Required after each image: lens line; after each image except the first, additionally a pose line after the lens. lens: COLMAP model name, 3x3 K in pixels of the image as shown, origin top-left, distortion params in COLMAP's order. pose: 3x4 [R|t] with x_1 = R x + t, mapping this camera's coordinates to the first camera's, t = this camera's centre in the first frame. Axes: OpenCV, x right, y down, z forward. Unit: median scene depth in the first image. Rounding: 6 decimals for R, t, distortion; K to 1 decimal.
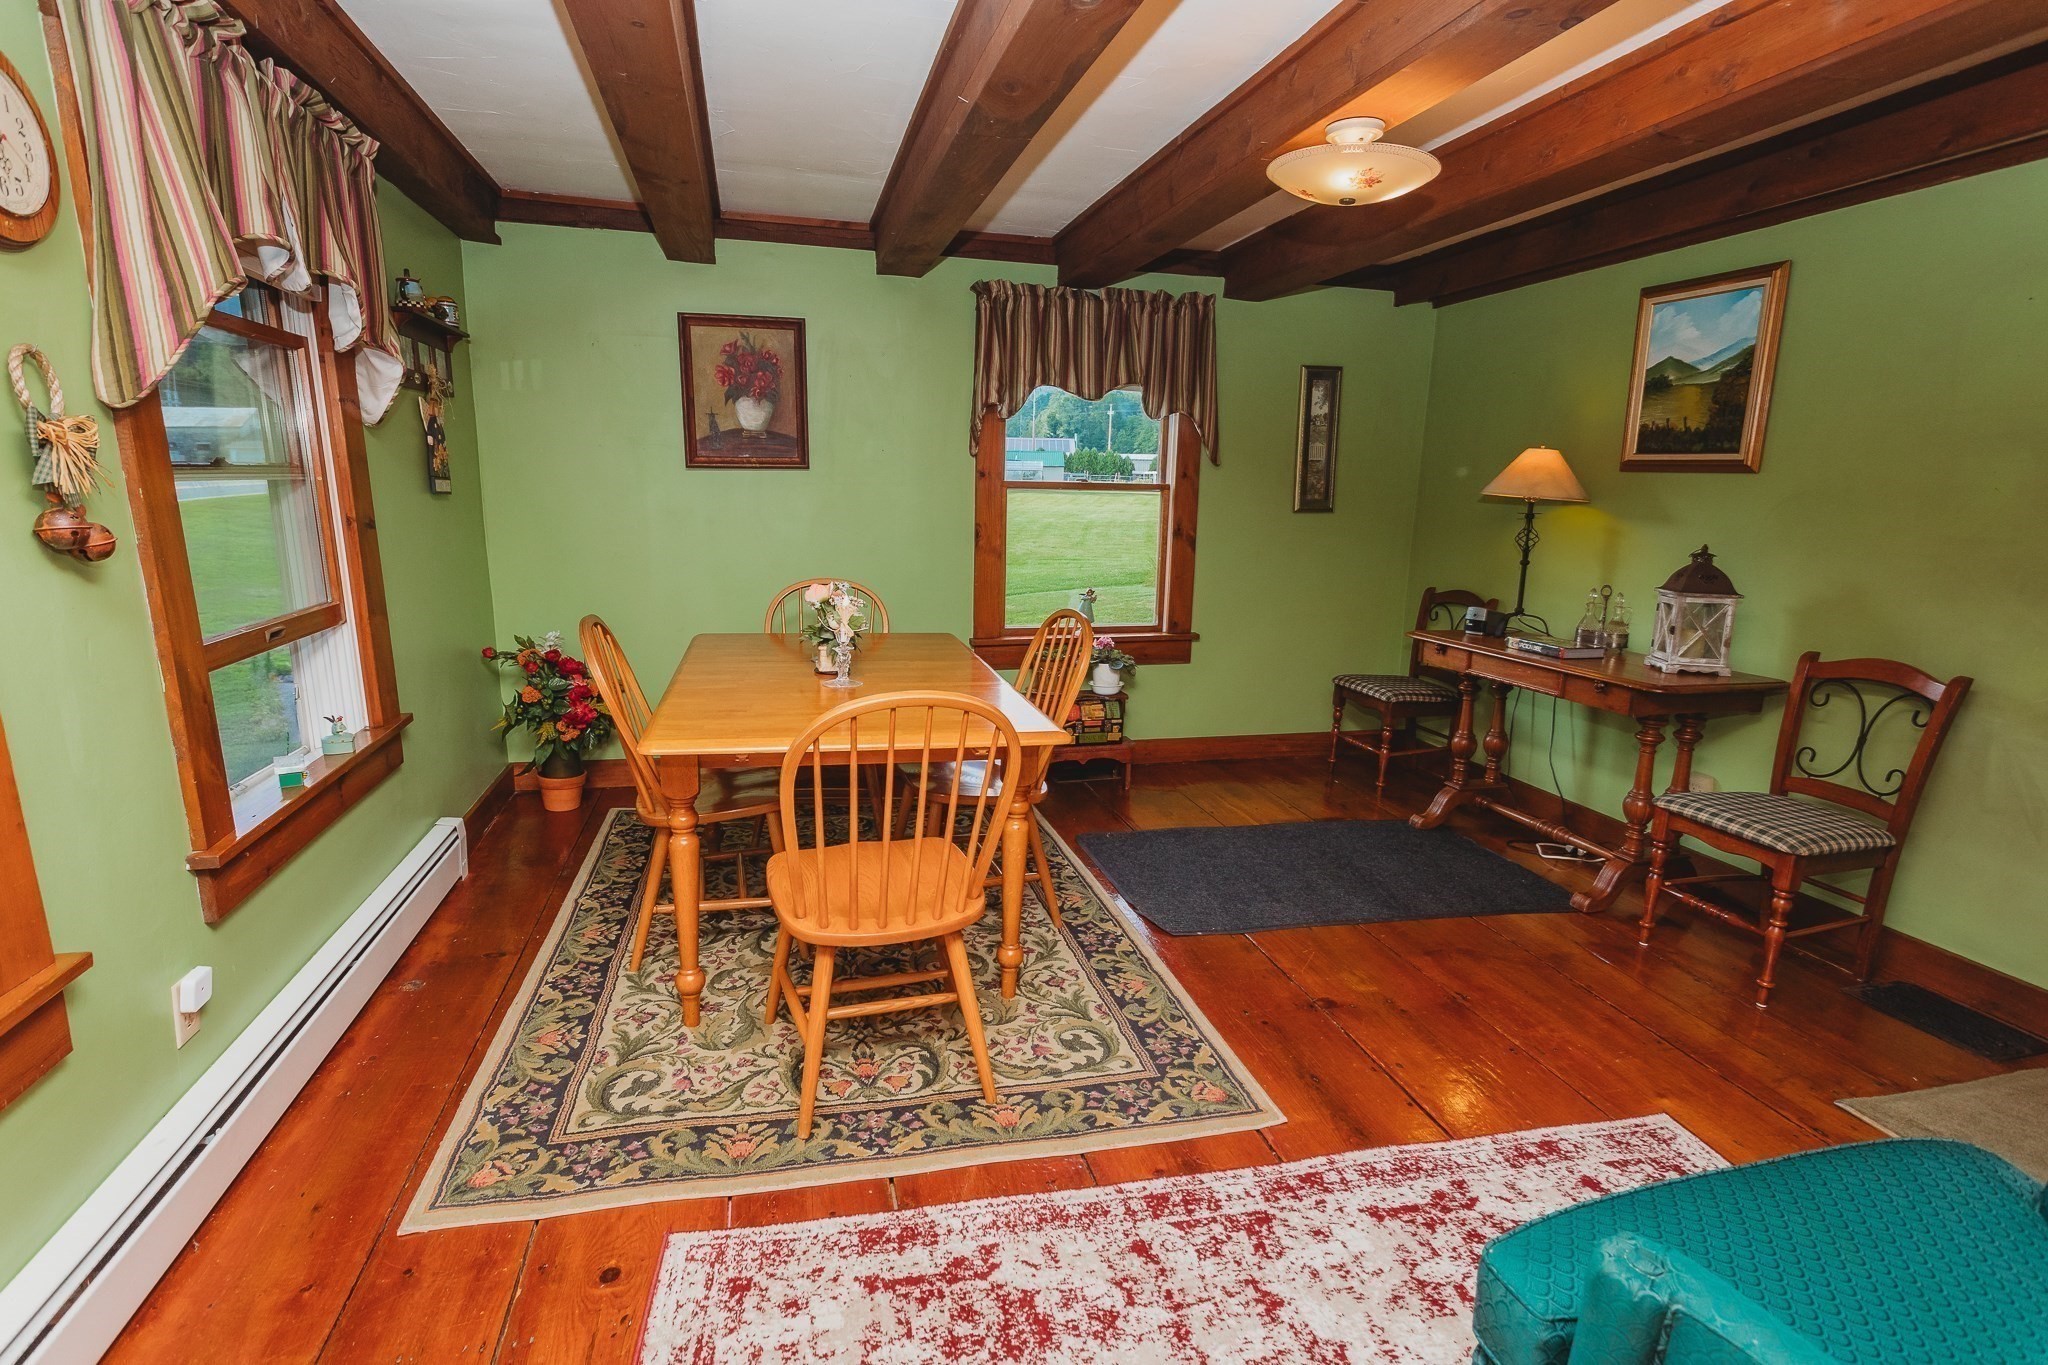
lens RADIAL K [[984.6, 0, 997.2], [0, 984.6, 679.0], [0, 0, 1]] dist [0.003454, 0.000561]
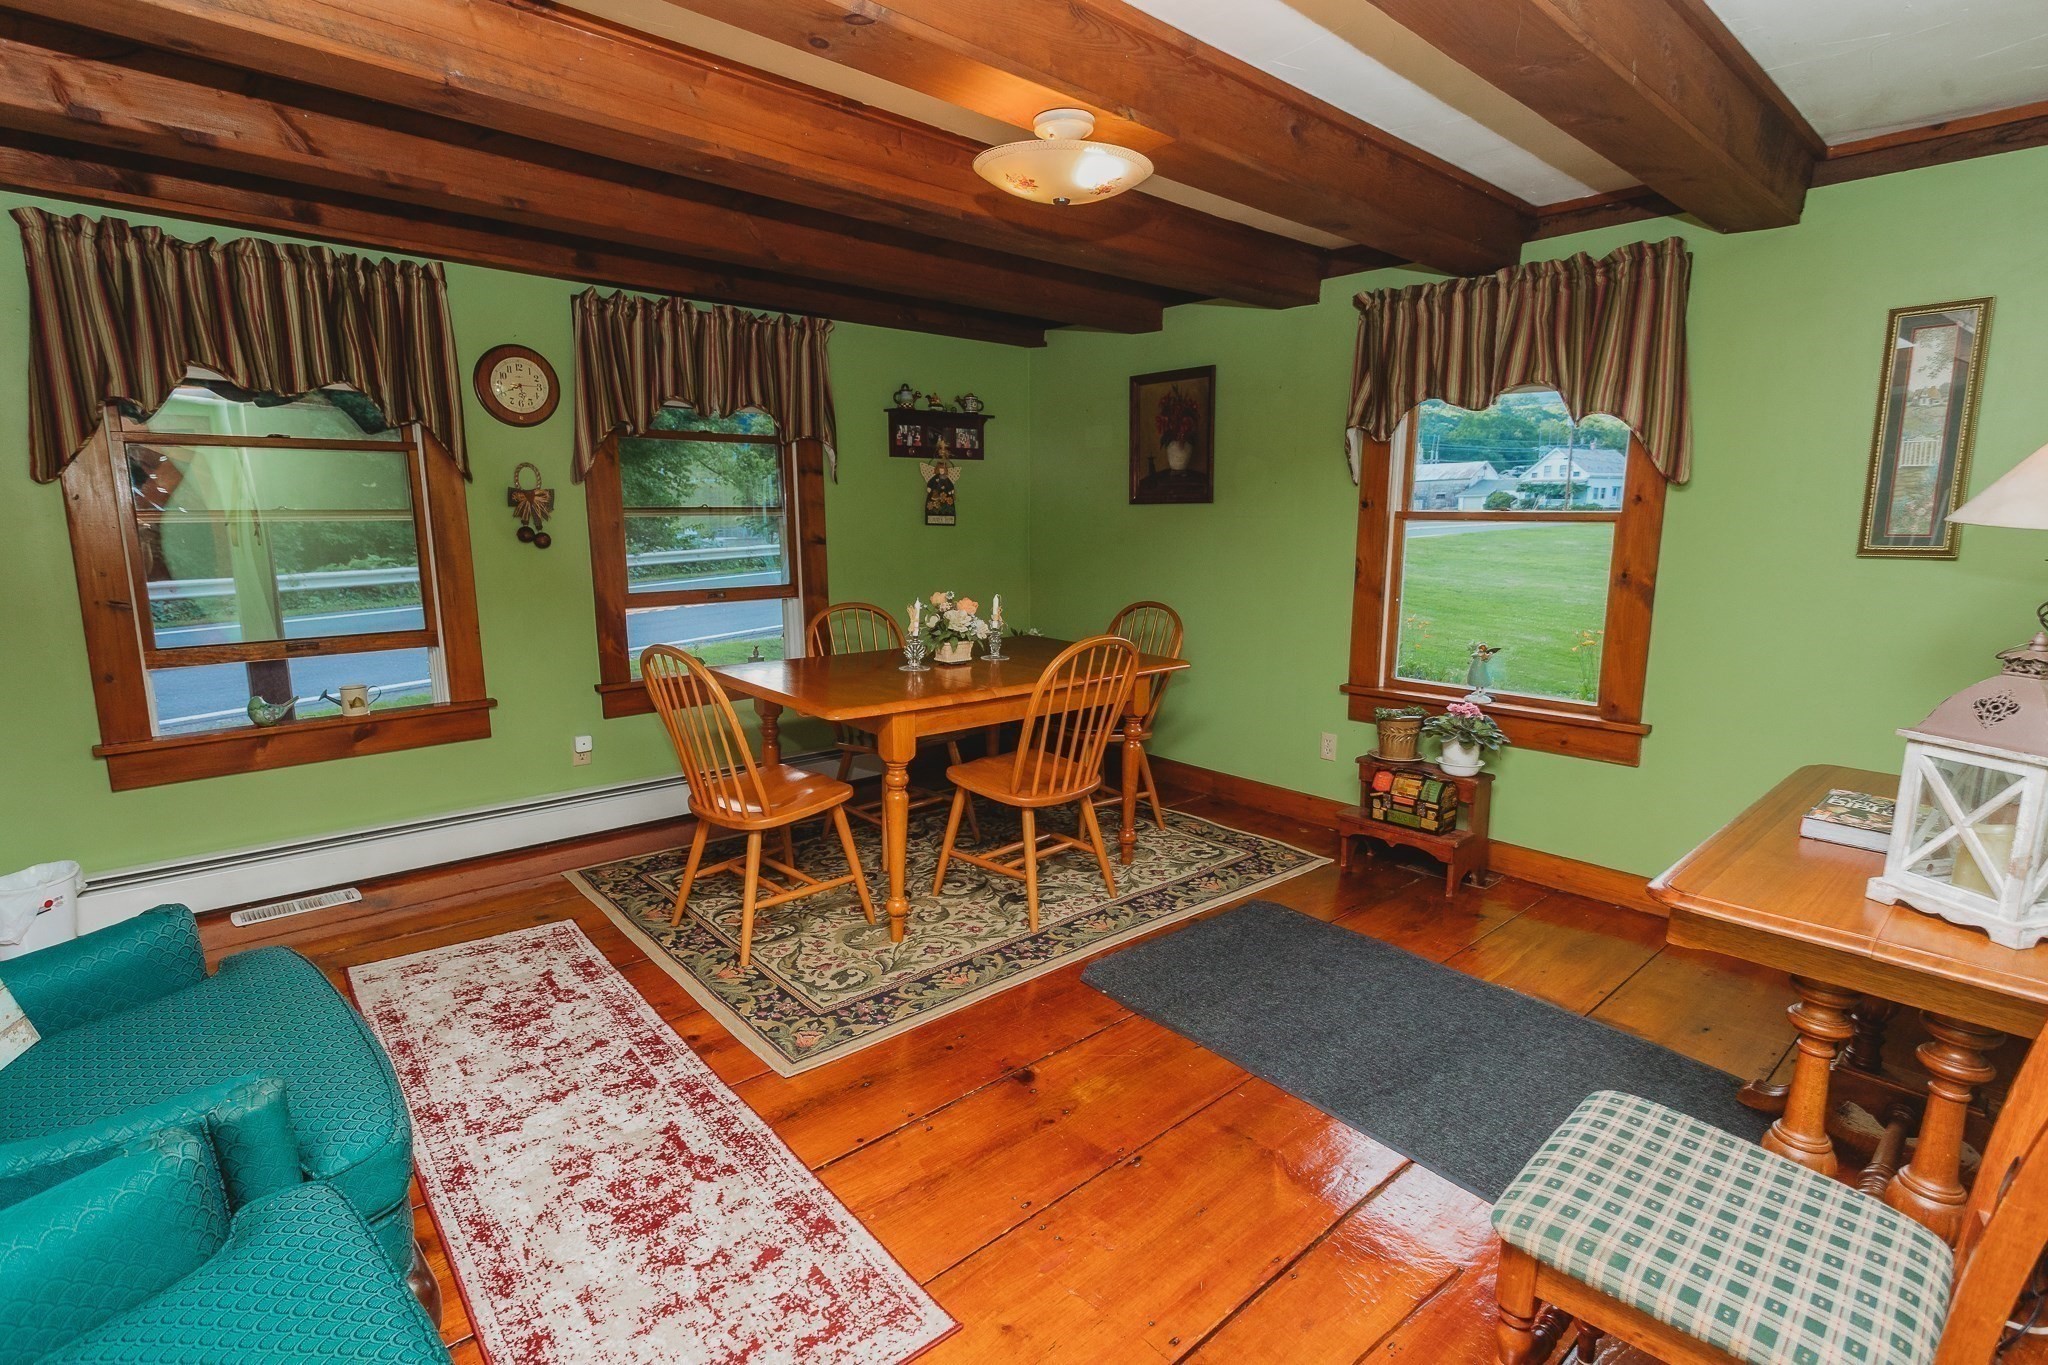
lens RADIAL K [[976.8, 0, 1024.0], [0, 976.8, 682.5], [0, 0, 1]] dist [0.000766, 0.000251]
pose [[0.485620, 0.135004, -0.863682, 1.216346], [-0.168395, 0.983945, 0.059120, -0.090966], [0.857797, 0.116729, 0.500558, 0.582844]]
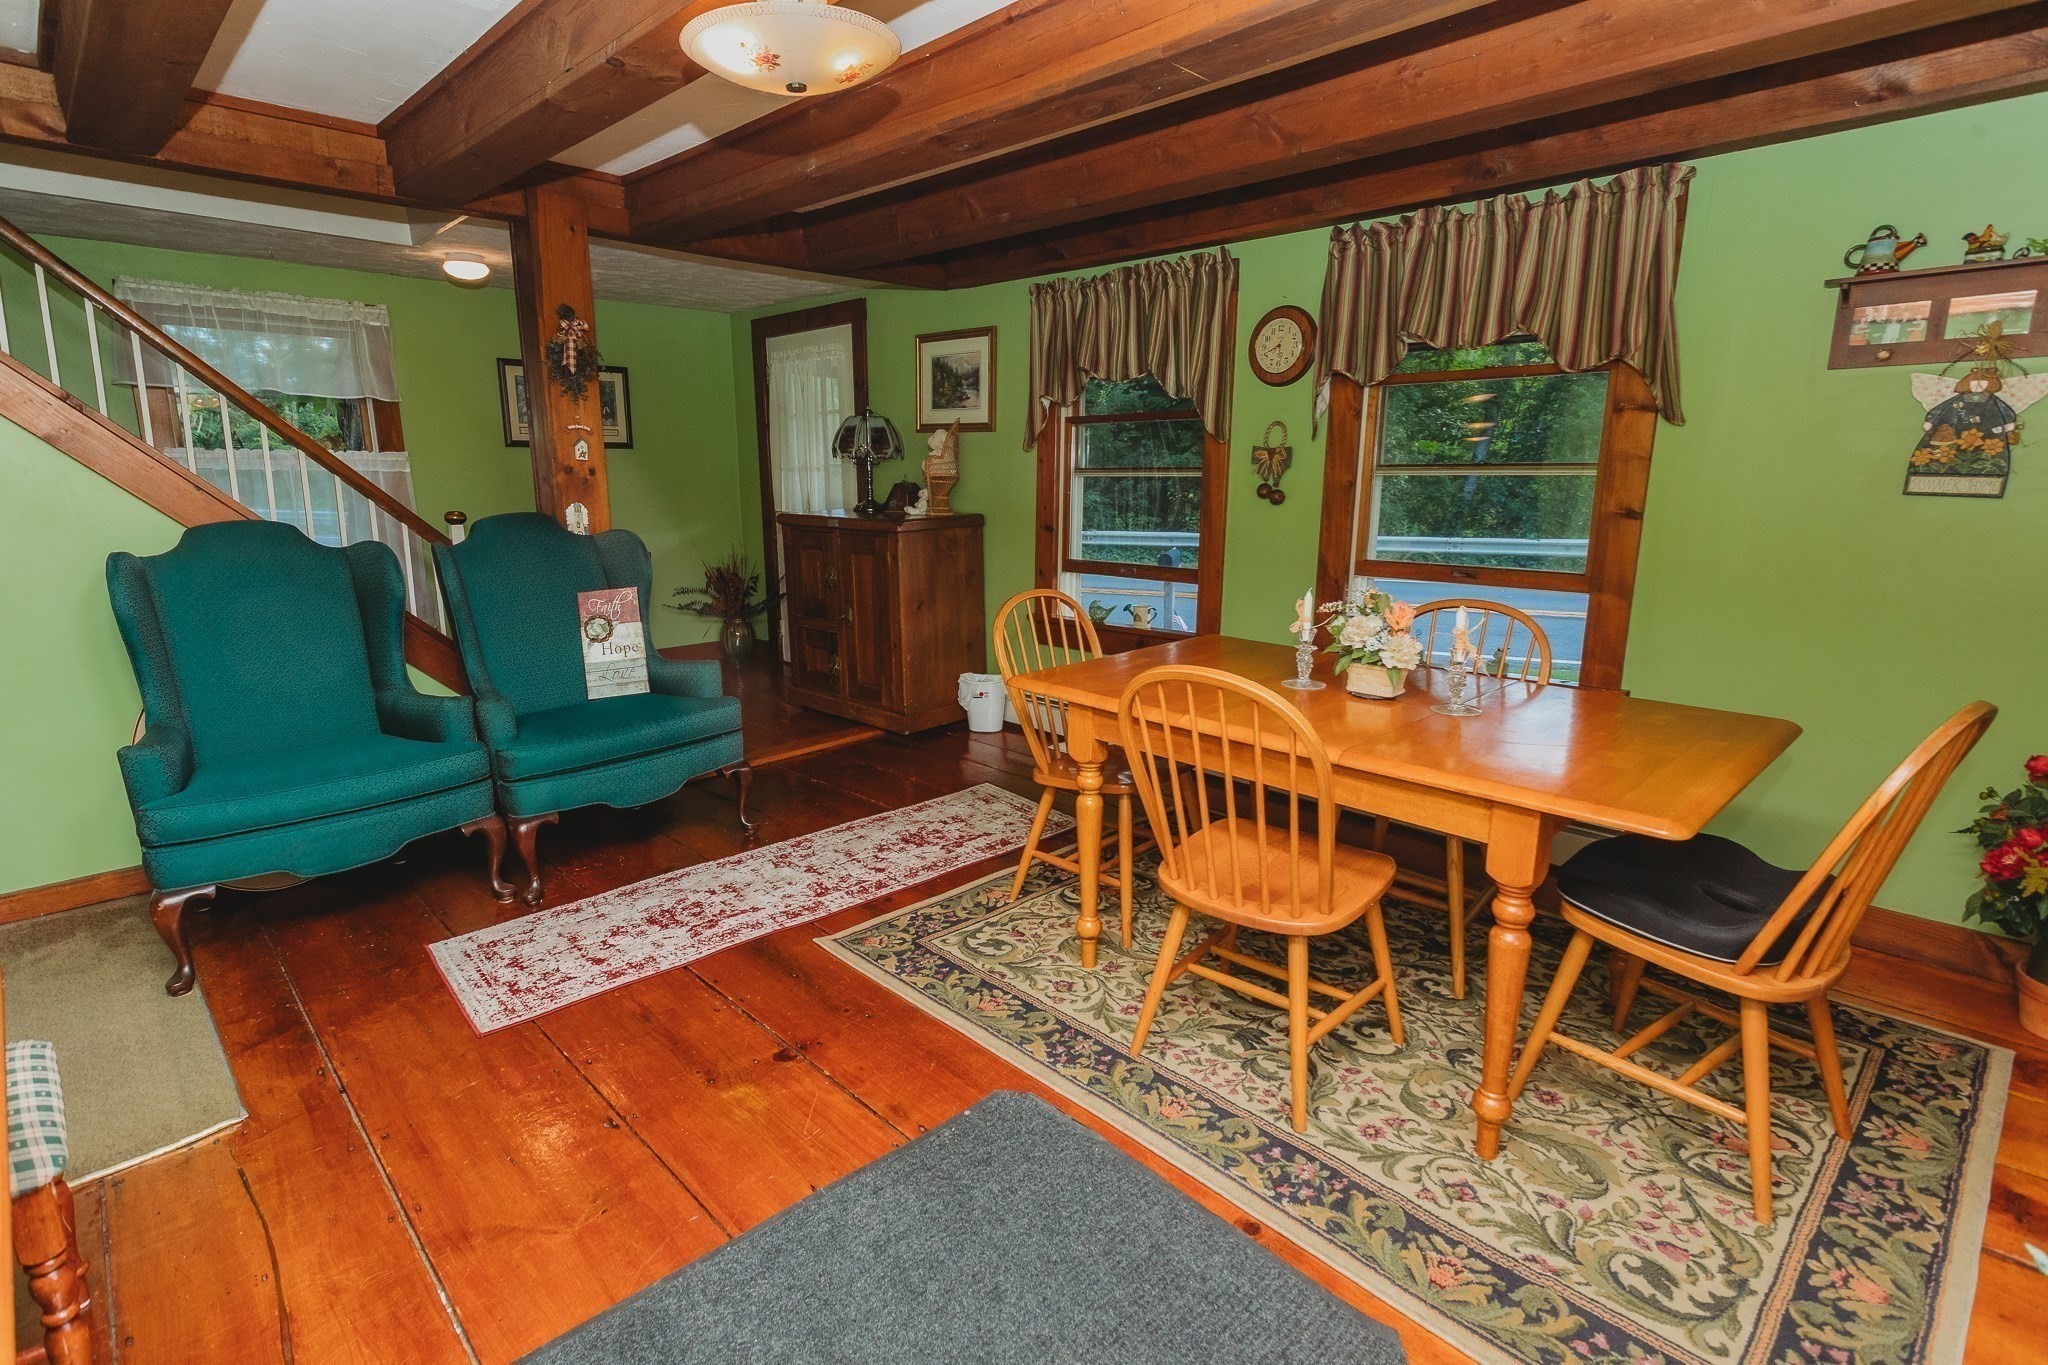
lens RADIAL K [[1007.4, 0, 1024.0], [0, 1007.4, 682.5], [0, 0, 1]] dist [0.000493, 0.000186]
pose [[-0.850636, 0.089526, -0.518077, 0.672917], [-0.121734, 0.925079, 0.359735, -0.367783], [0.511468, 0.369071, -0.776007, 1.920796]]
